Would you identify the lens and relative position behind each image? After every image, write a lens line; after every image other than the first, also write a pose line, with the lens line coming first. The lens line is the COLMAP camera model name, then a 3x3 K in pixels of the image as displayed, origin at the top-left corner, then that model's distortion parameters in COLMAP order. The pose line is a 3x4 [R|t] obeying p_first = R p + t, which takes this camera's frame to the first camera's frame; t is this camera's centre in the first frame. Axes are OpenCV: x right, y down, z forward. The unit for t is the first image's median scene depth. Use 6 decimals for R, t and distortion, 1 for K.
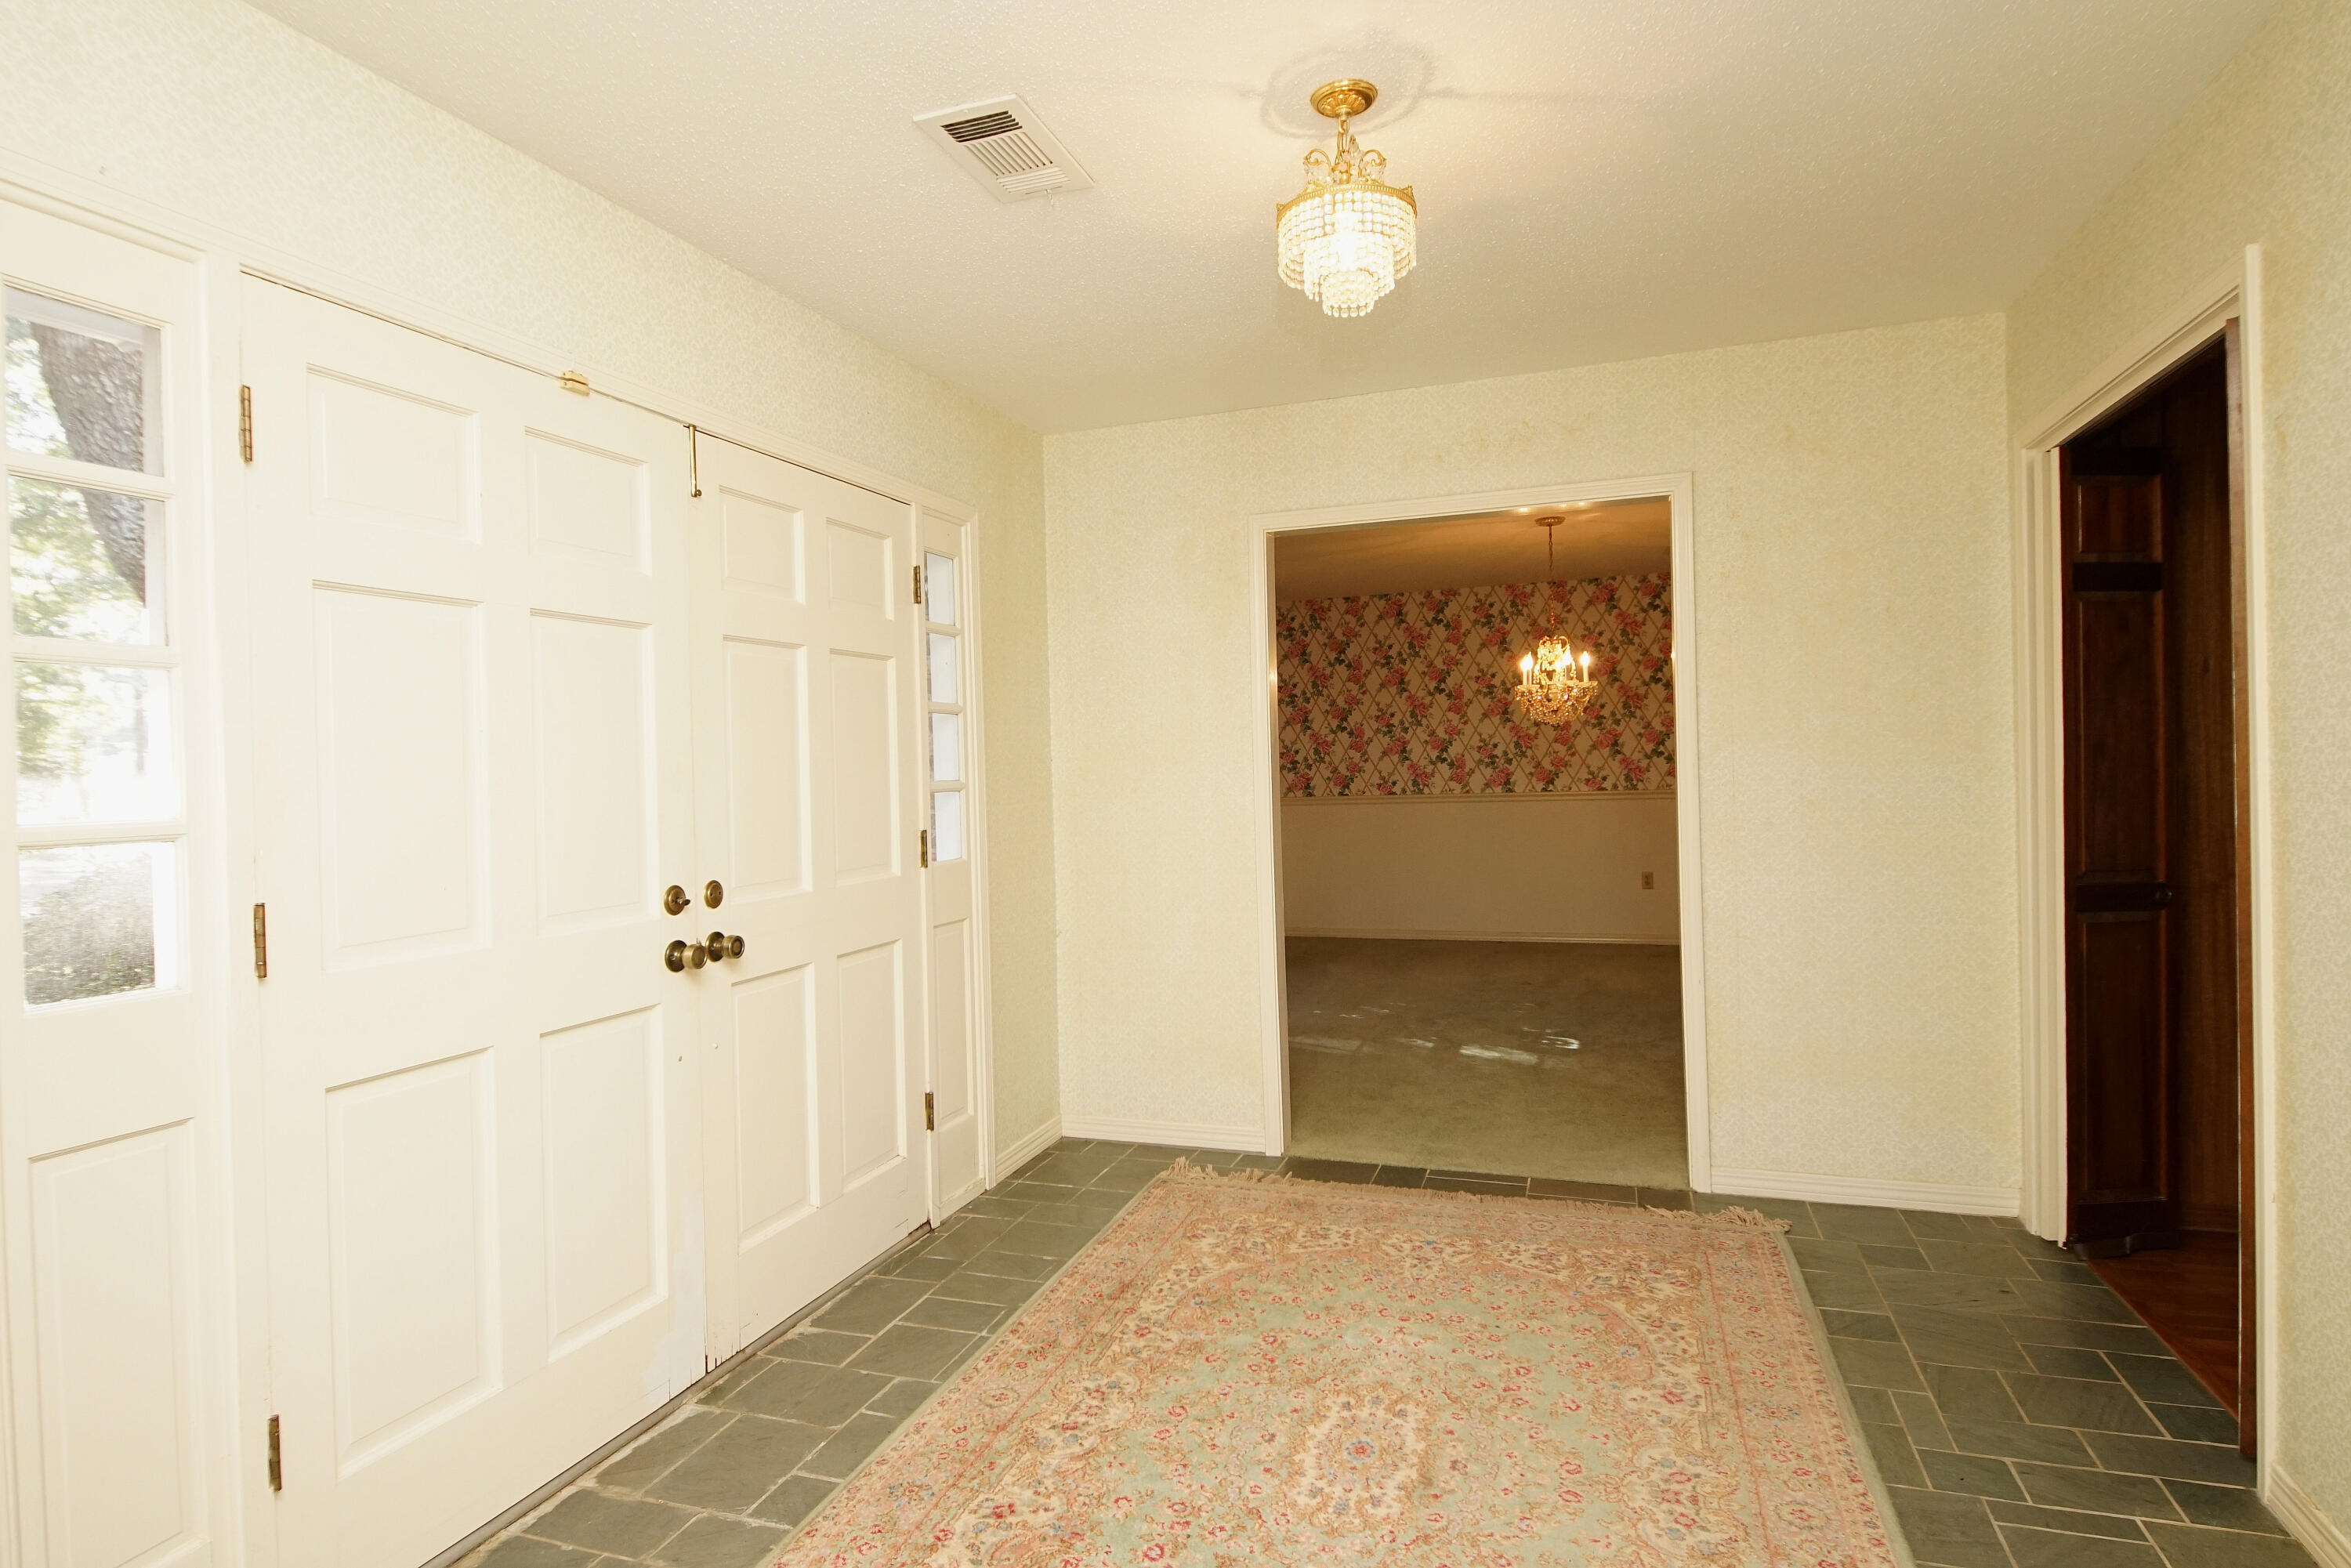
lens RADIAL K [[1257.2, 0, 1155.2], [0, 1257.2, 783.0], [0, 0, 1]] dist [0.001618, 0.000321]
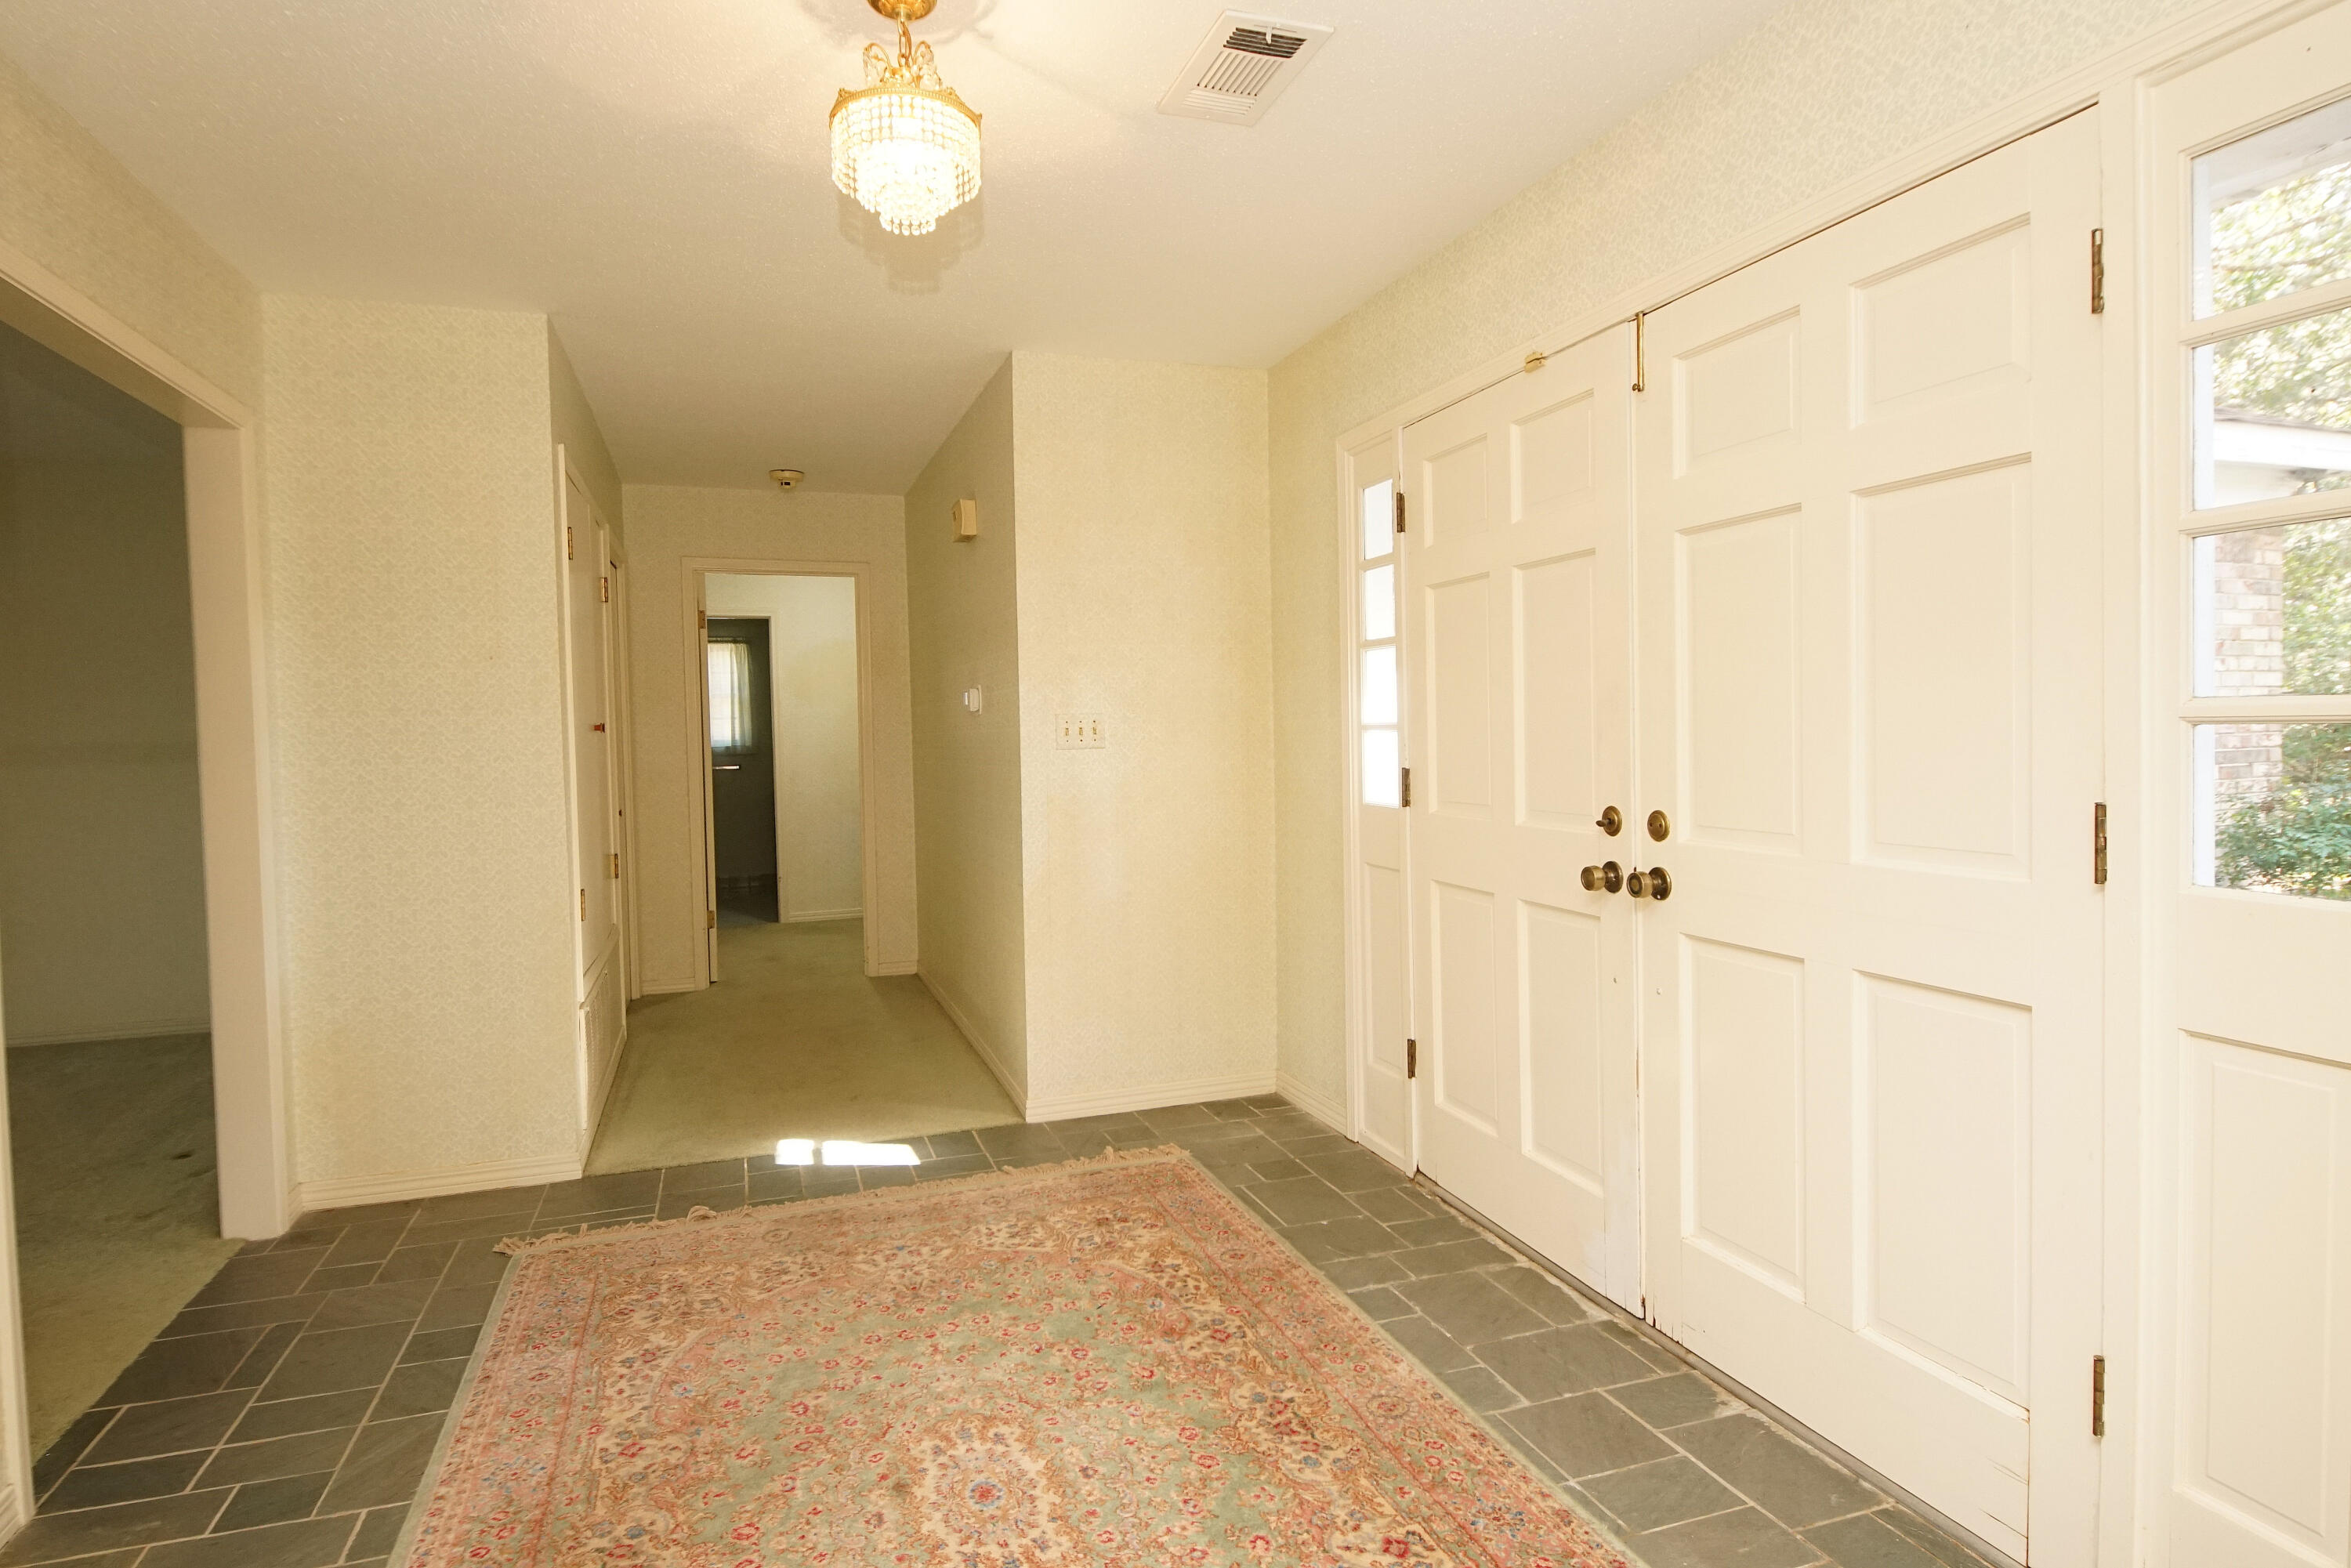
lens RADIAL K [[1257.2, 0, 1151.8], [0, 1257.2, 782.6], [0, 0, 1]] dist [0.001618, 0.000321]
pose [[-0.787827, 0.069731, -0.611936, 0.515203], [0.033249, 0.996937, 0.070796, -0.019869], [0.614998, 0.035428, -0.787732, 1.566193]]
